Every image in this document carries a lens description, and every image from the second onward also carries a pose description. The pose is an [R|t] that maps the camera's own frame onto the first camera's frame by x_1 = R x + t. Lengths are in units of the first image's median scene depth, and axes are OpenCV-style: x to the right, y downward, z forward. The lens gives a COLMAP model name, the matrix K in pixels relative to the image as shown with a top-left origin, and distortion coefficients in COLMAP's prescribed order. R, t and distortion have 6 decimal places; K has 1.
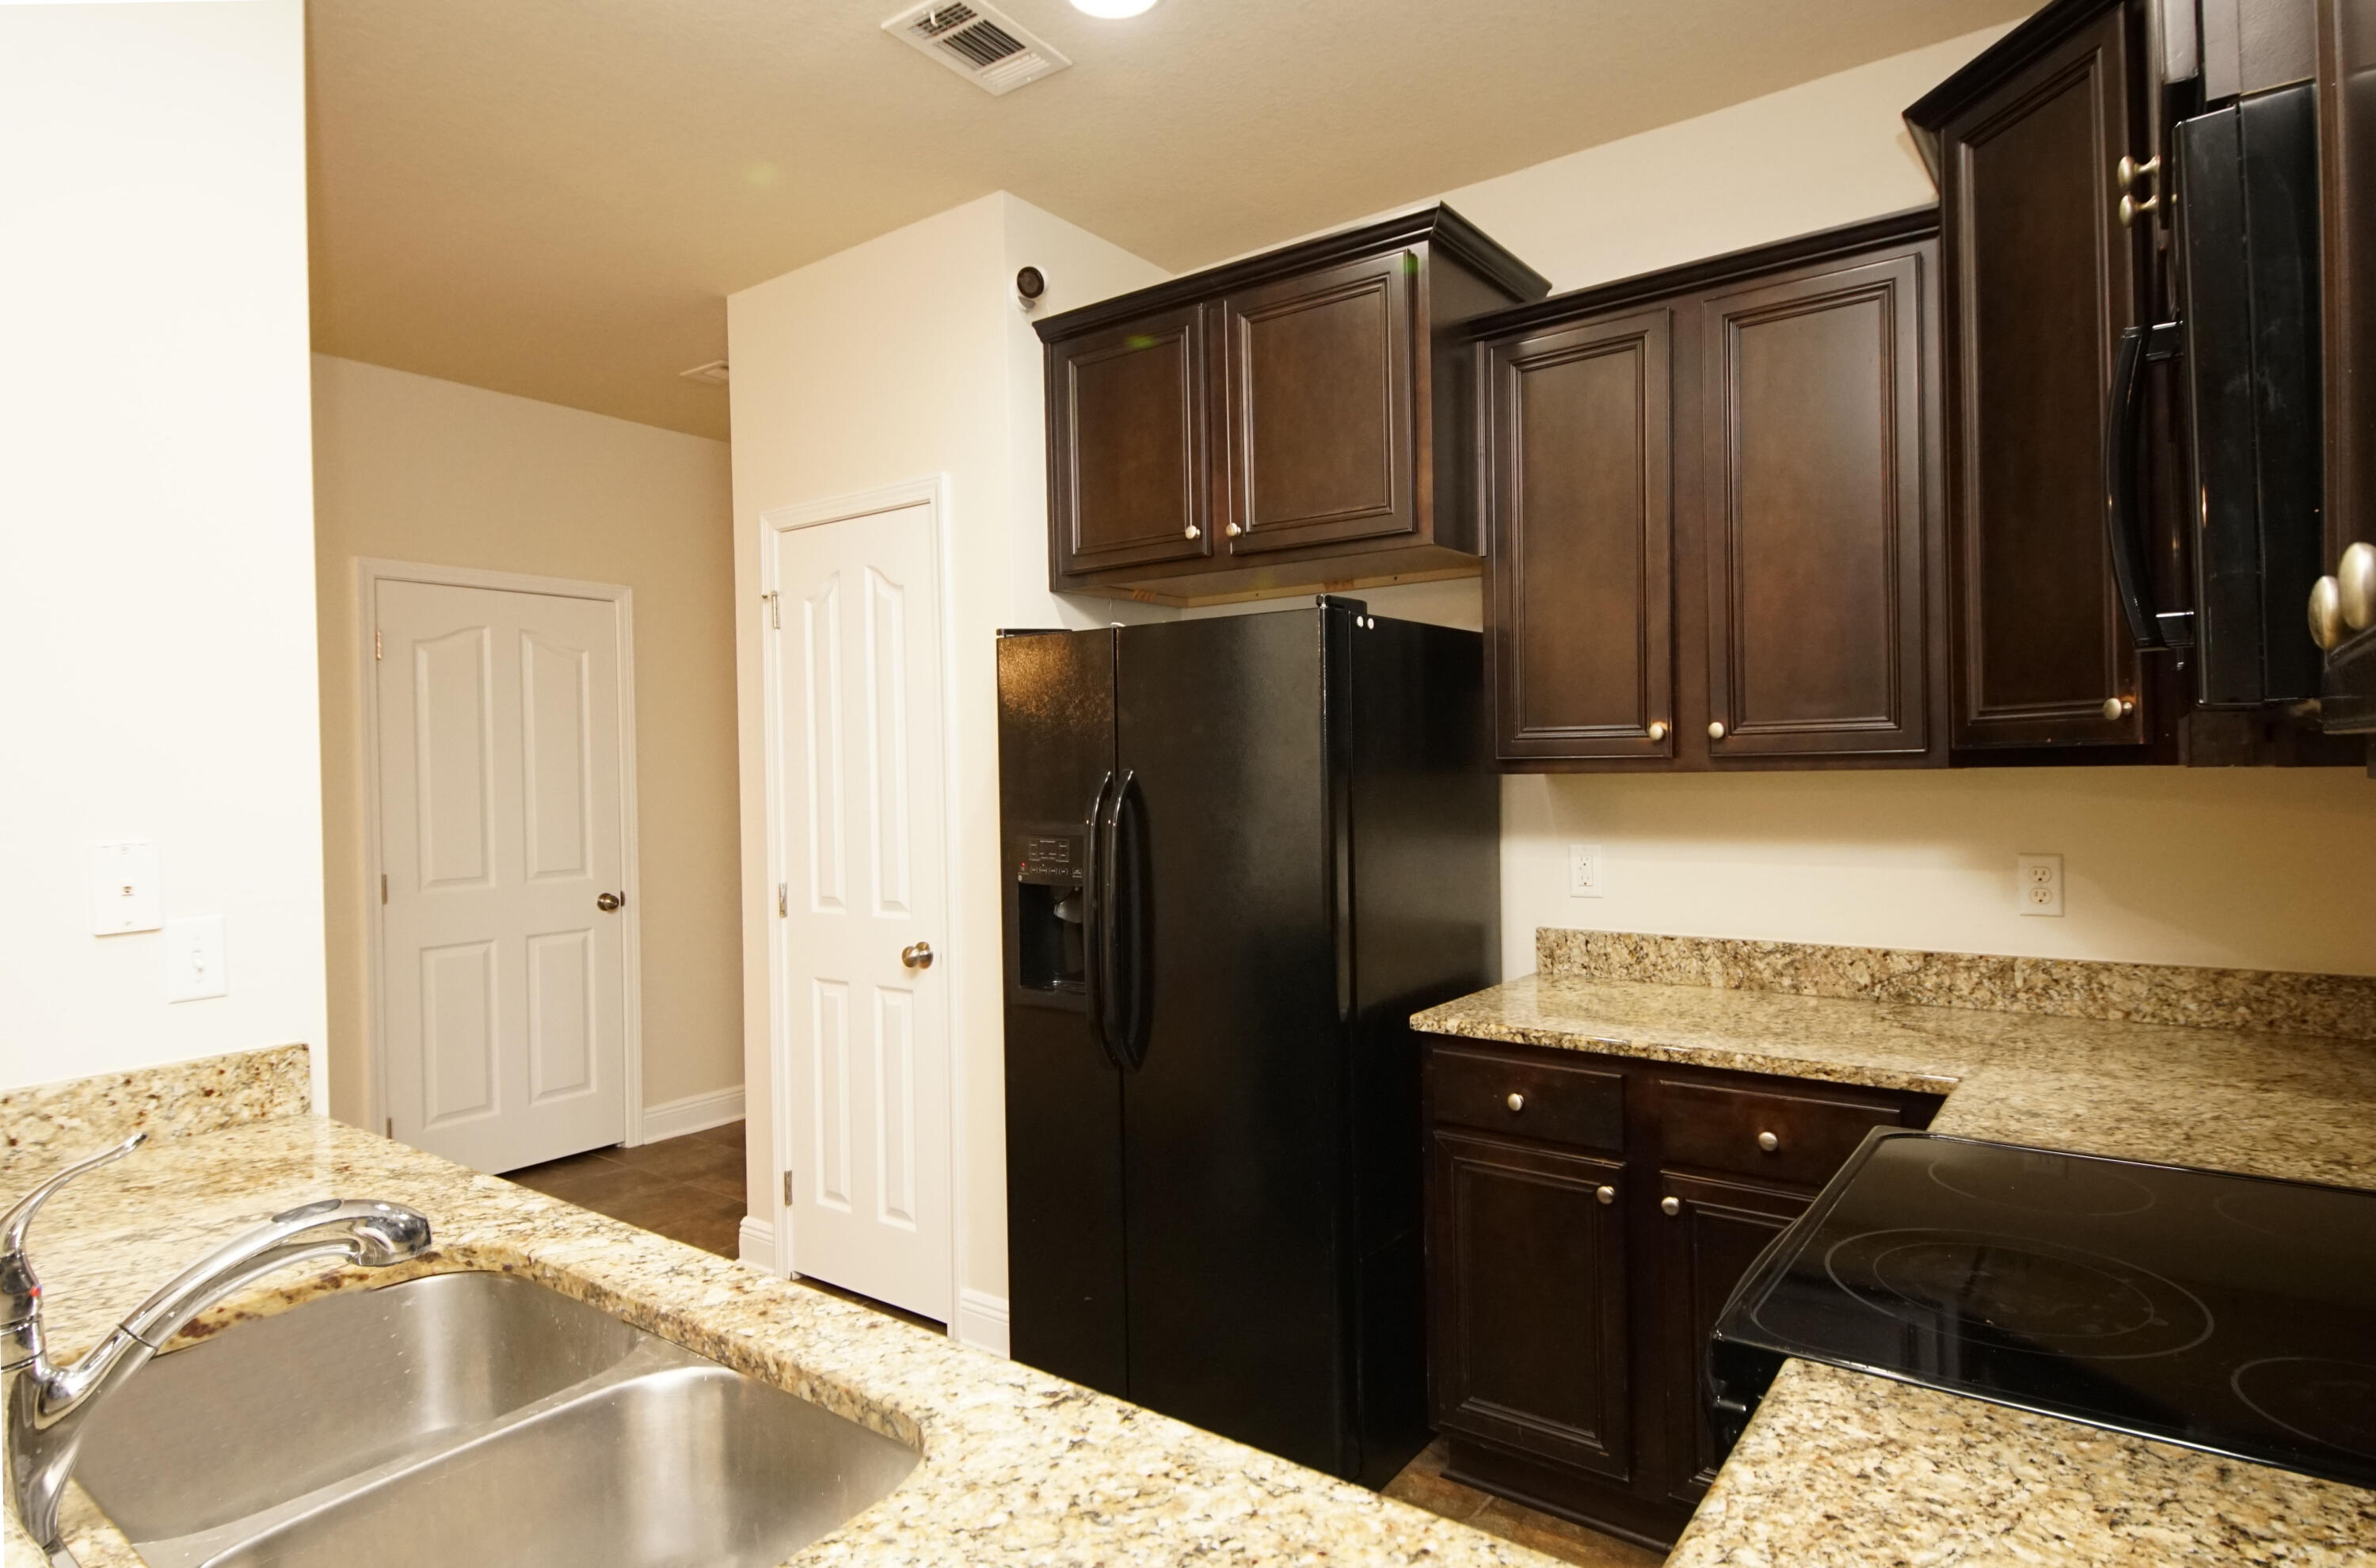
lens RADIAL K [[1299.9, 0, 1174.7], [0, 1299.9, 780.7], [0, 0, 1]] dist [0.038116, -0.037338]
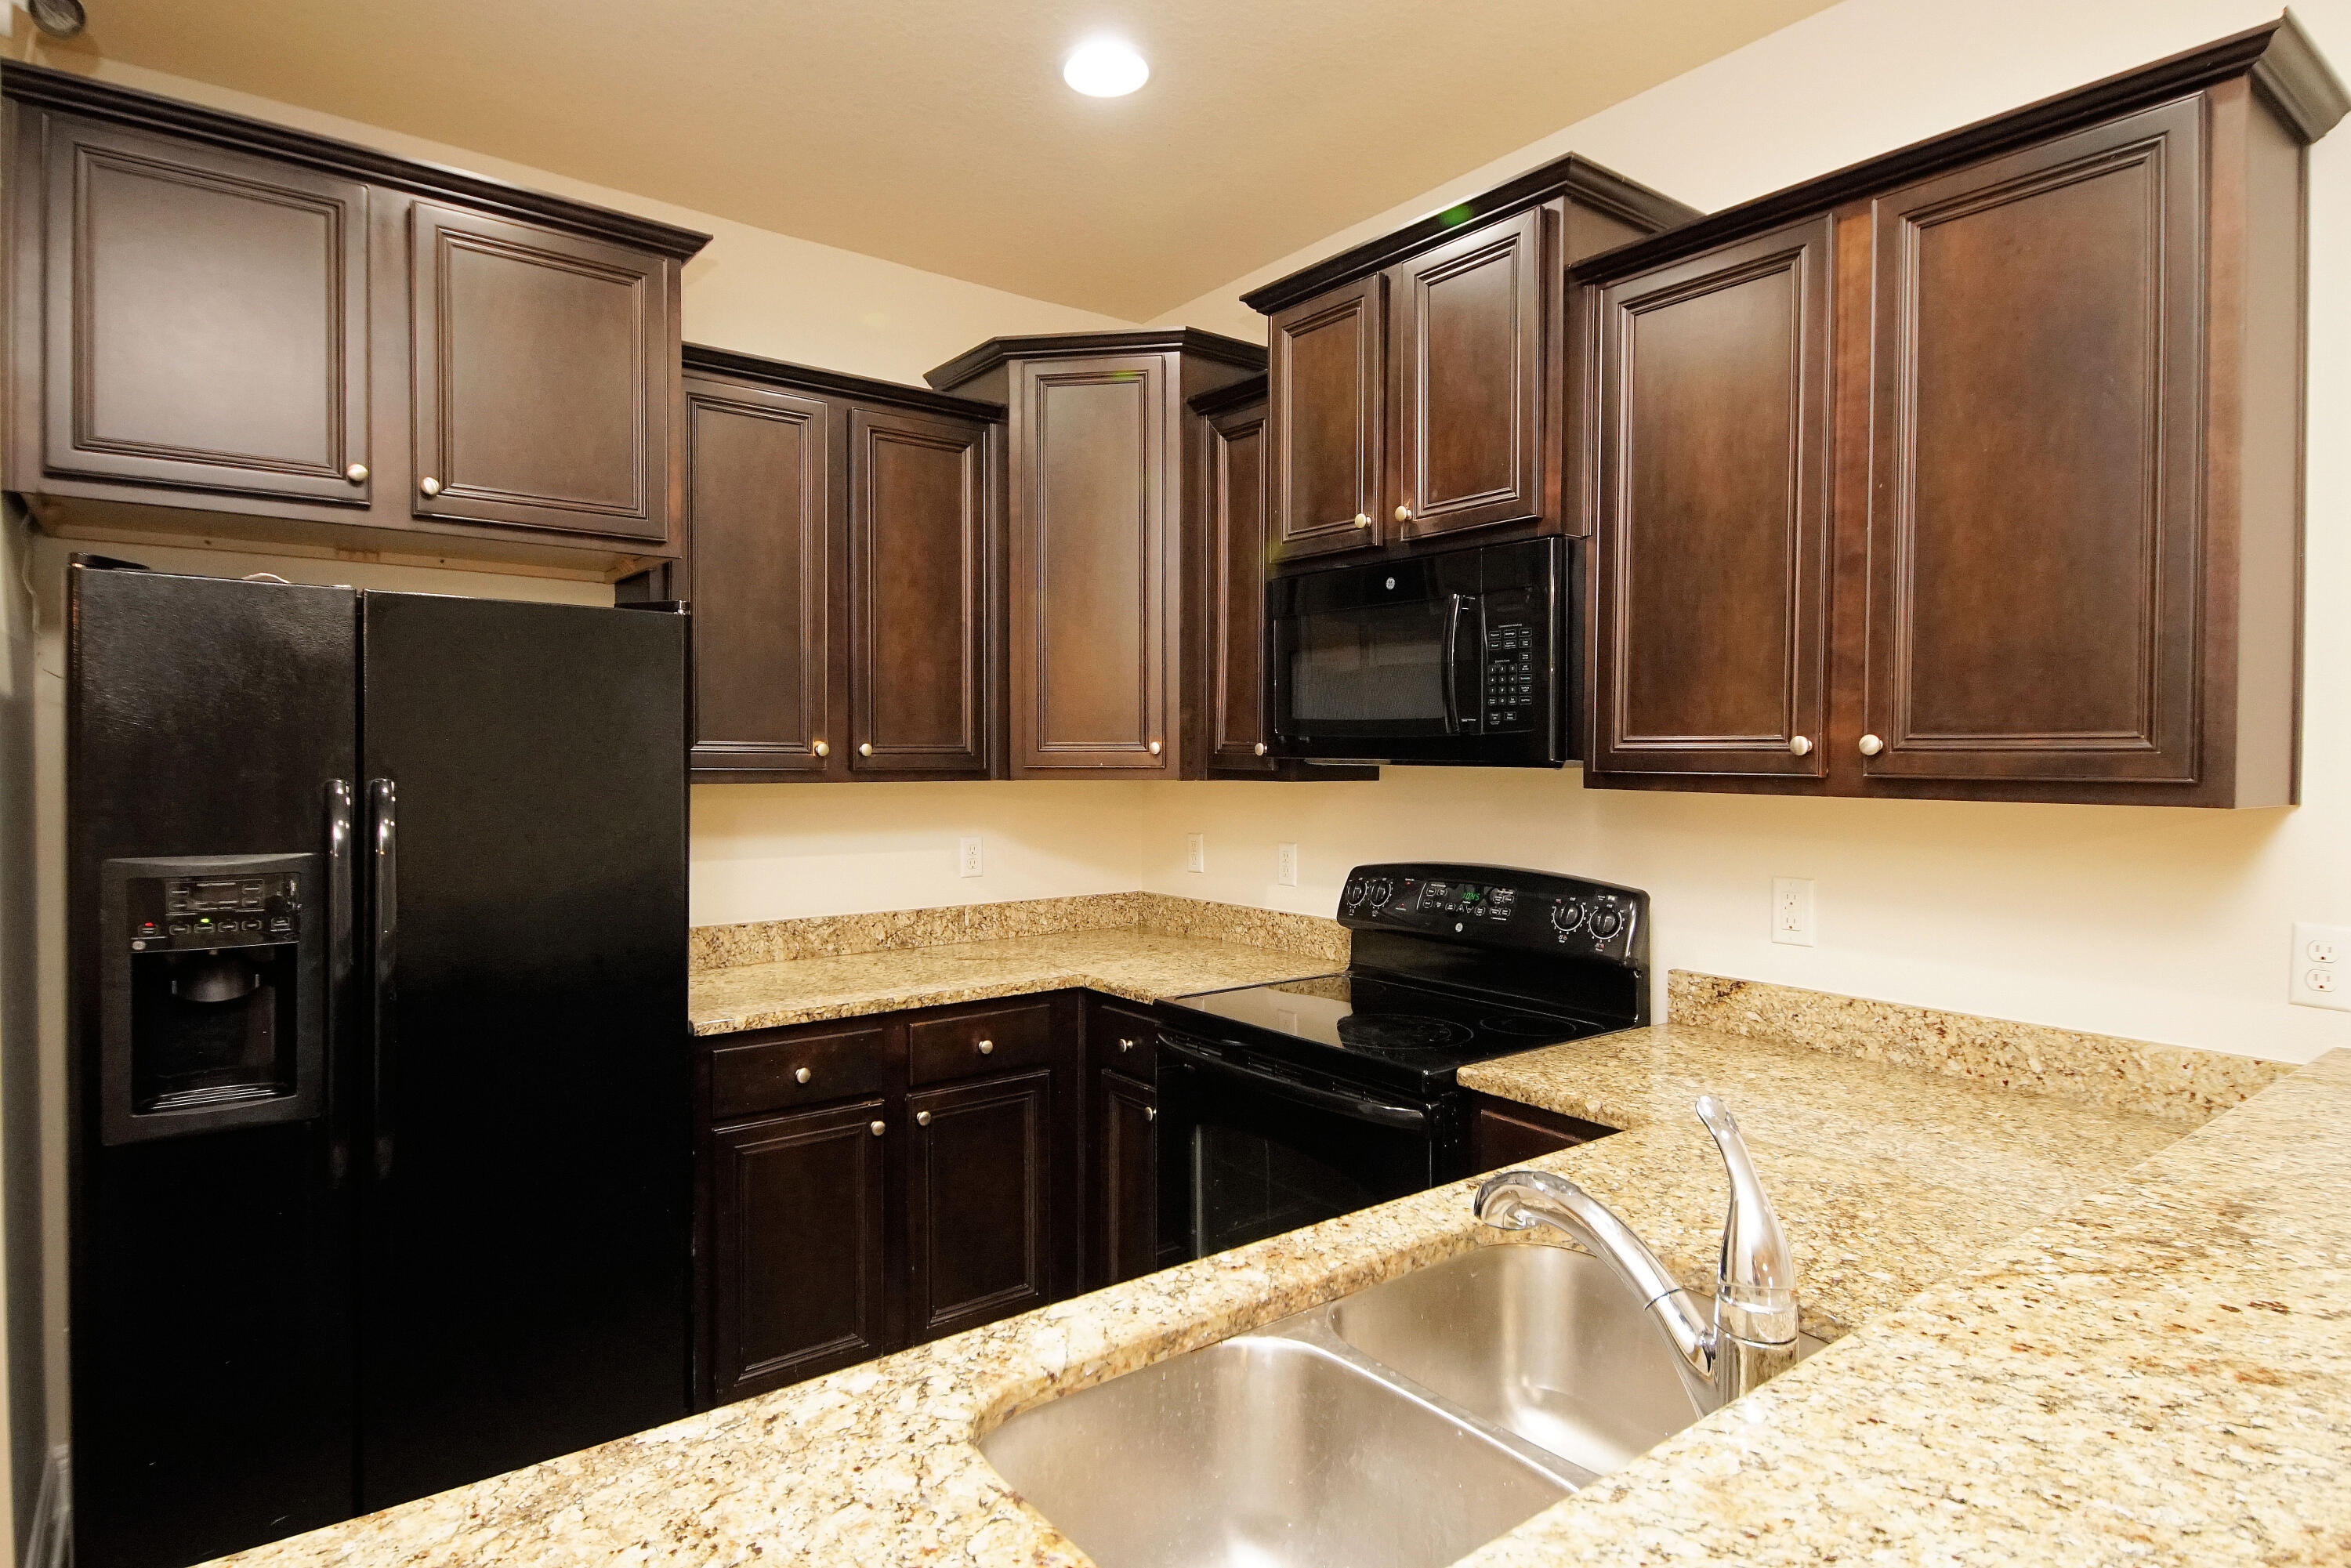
lens RADIAL K [[1259.7, 0, 1152.4], [0, 1259.7, 773.8], [0, 0, 1]] dist [0.041093, -0.039453]
pose [[0.274458, 0.006418, 0.961578, -0.701495], [0.002906, 0.999968, -0.007504, -0.005213], [-0.961595, 0.004854, 0.274431, 0.403518]]
